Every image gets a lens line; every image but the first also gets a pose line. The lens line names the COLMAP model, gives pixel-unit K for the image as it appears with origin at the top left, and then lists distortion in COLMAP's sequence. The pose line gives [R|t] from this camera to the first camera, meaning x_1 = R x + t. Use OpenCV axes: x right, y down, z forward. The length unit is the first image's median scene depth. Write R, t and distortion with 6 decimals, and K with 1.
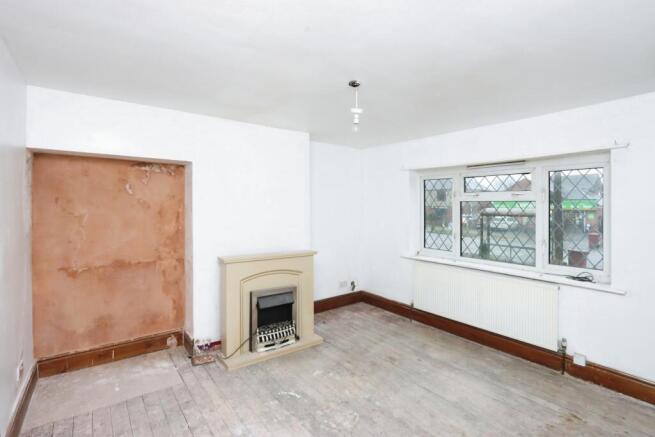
lens RADIAL K [[310.6, 0, 326.1], [0, 310.6, 204.8], [0, 0, 1]] dist [-0.015298, 0.000383]
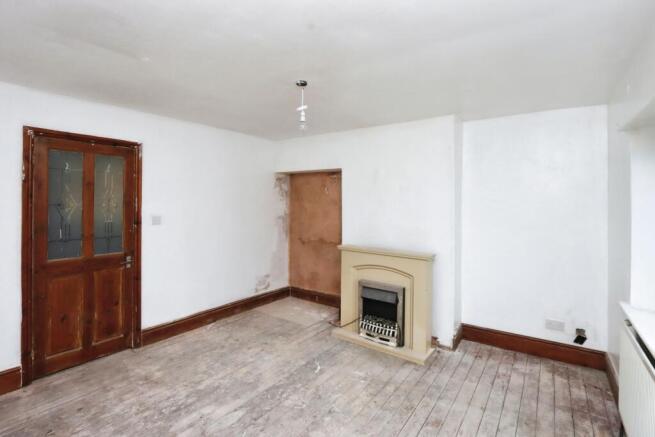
lens RADIAL K [[310.6, 0, 326.1], [0, 310.6, 204.8], [0, 0, 1]] dist [-0.015298, 0.000383]
pose [[0.301848, 0.003940, -0.953348, 0.814663], [-0.000562, 0.999992, 0.003954, 0.008156], [0.953356, -0.000658, 0.301848, 0.570790]]
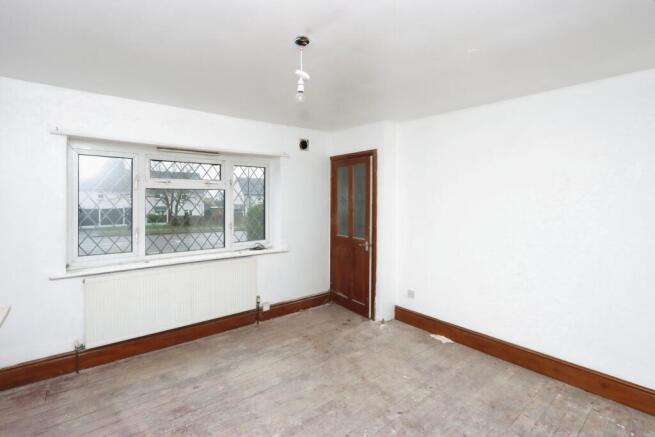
lens RADIAL K [[307.5, 0, 325.9], [0, 307.5, 194.3], [0, 0, 1]] dist [-0.017199, -0.000128]
pose [[-0.037055, 0.006968, 0.999289, -0.508828], [-0.009430, 0.999929, -0.007322, 0.008910], [-0.999269, -0.009695, -0.036987, 0.716644]]
